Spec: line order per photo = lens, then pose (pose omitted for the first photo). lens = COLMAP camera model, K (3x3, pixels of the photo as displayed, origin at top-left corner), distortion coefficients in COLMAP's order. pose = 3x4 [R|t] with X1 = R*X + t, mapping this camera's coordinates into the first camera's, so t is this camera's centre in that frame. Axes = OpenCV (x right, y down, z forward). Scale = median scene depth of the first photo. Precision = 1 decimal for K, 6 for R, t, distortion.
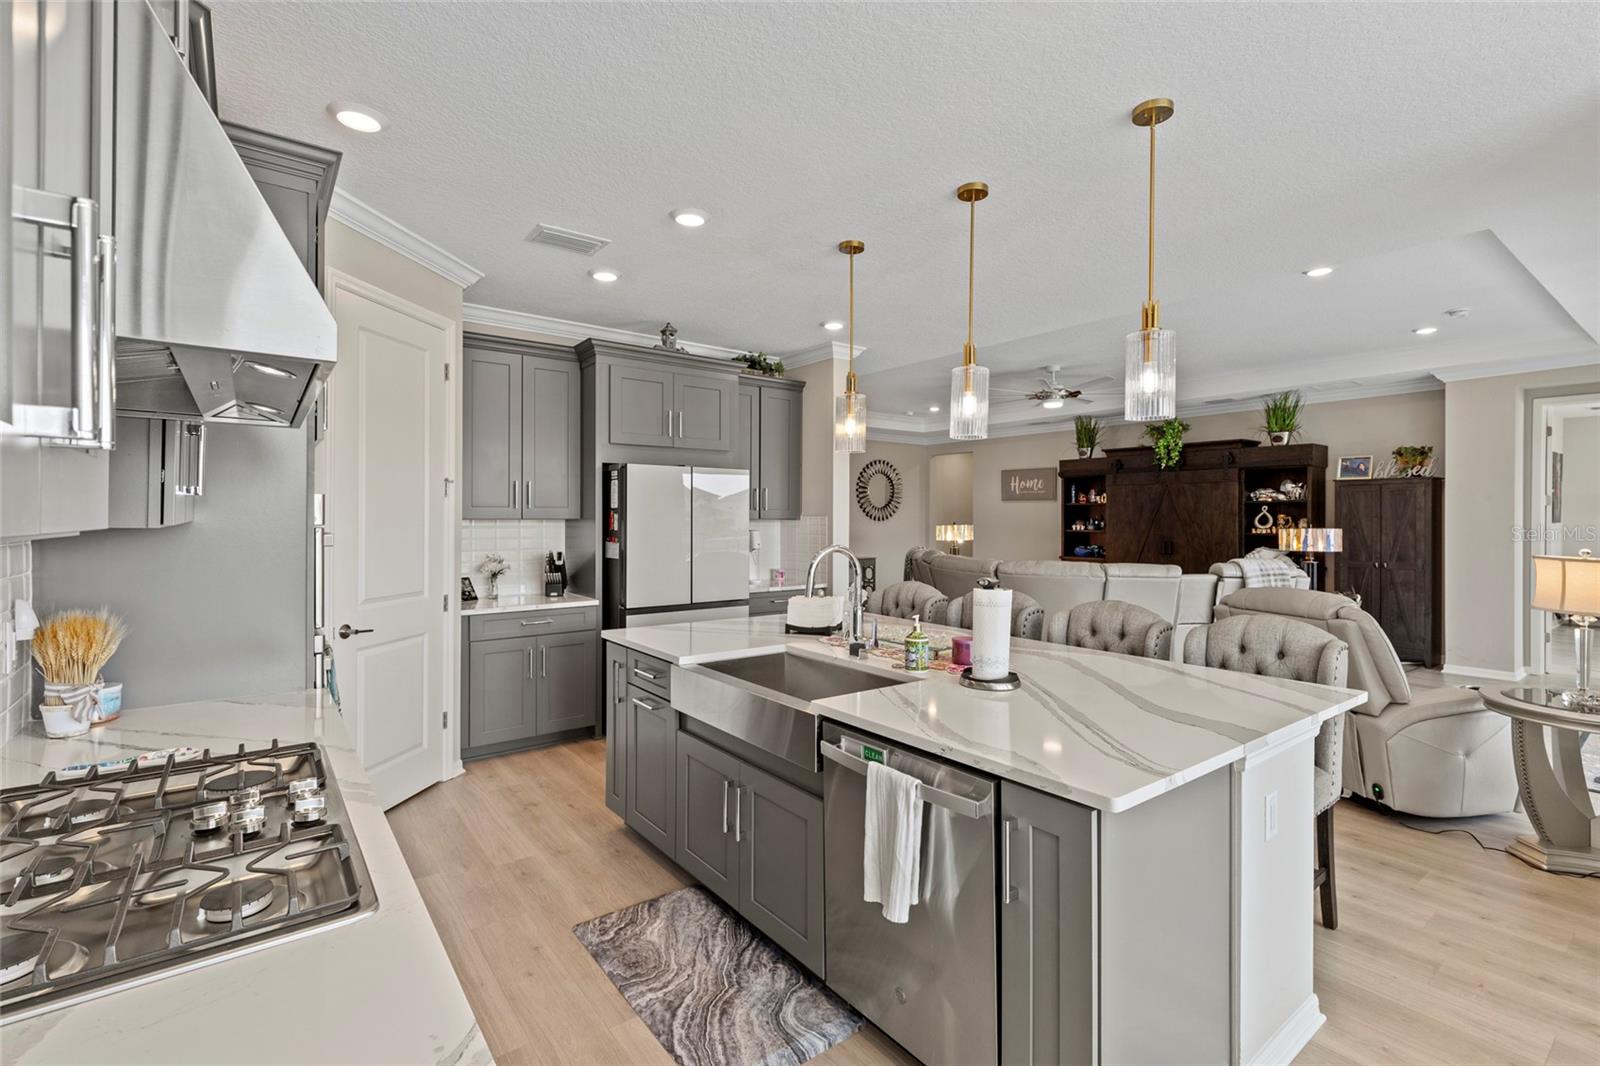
lens RADIAL K [[727.0, 0, 806.8], [0, 727.0, 521.3], [0, 0, 1]] dist [0.003187, 0.000155]
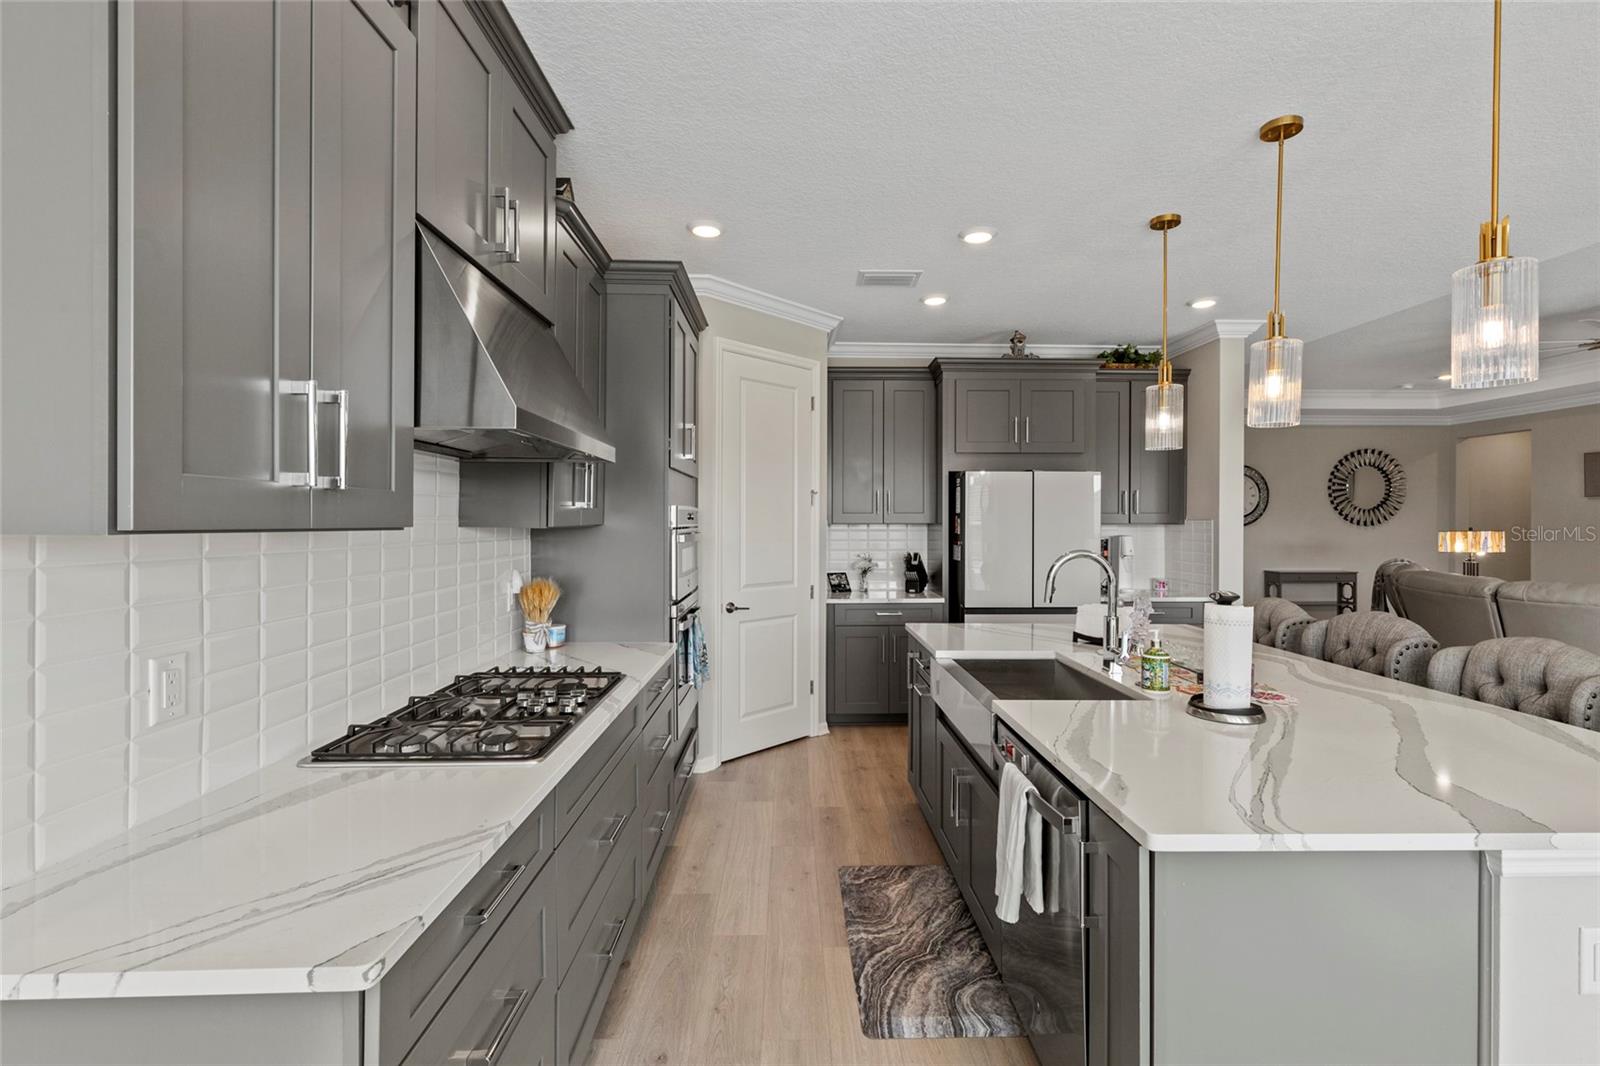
lens RADIAL K [[721.2, 0, 804.2], [0, 721.2, 527.7], [0, 0, 1]] dist [0.002713, -0.000144]
pose [[0.807893, 0.003243, -0.589320, 0.162073], [-0.001674, 0.999993, 0.003207, 0.000275], [0.589326, -0.001604, 0.807893, 0.008162]]
